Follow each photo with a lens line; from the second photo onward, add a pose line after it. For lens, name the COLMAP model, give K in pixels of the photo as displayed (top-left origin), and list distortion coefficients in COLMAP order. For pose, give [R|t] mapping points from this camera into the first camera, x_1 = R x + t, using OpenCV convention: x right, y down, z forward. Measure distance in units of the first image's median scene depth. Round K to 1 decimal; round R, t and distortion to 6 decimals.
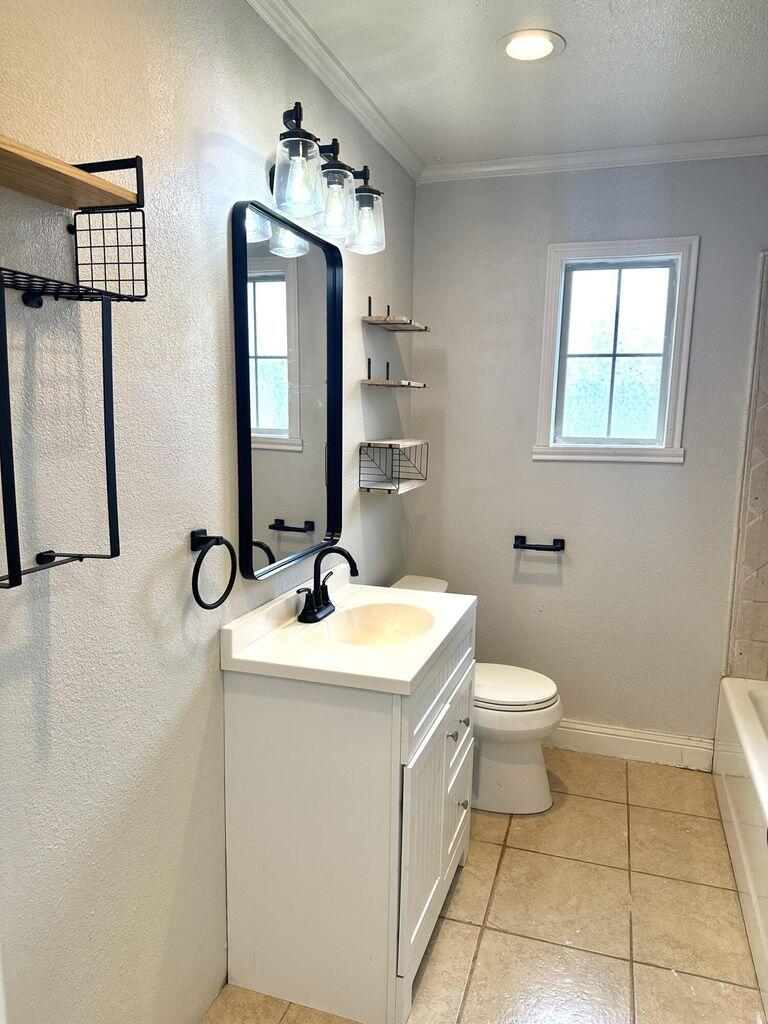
lens RADIAL K [[727.6, 0, 384.0], [0, 727.6, 512.0], [0, 0, 1]] dist [0.000601, -0.000554]
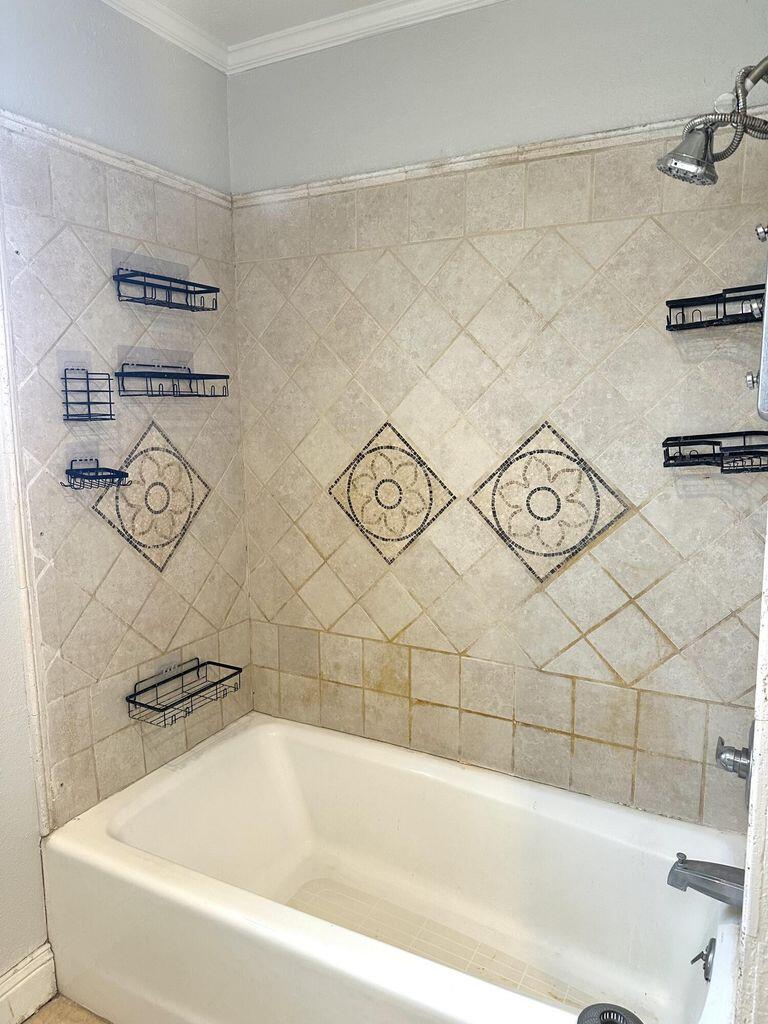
lens RADIAL K [[727.6, 0, 384.0], [0, 727.6, 512.0], [0, 0, 1]] dist [0.000601, -0.000554]
pose [[0.171562, -0.171437, 0.970142, -0.021387], [0.152054, 0.977551, 0.145857, -0.080625], [-0.973368, 0.122491, 0.193778, 0.598271]]
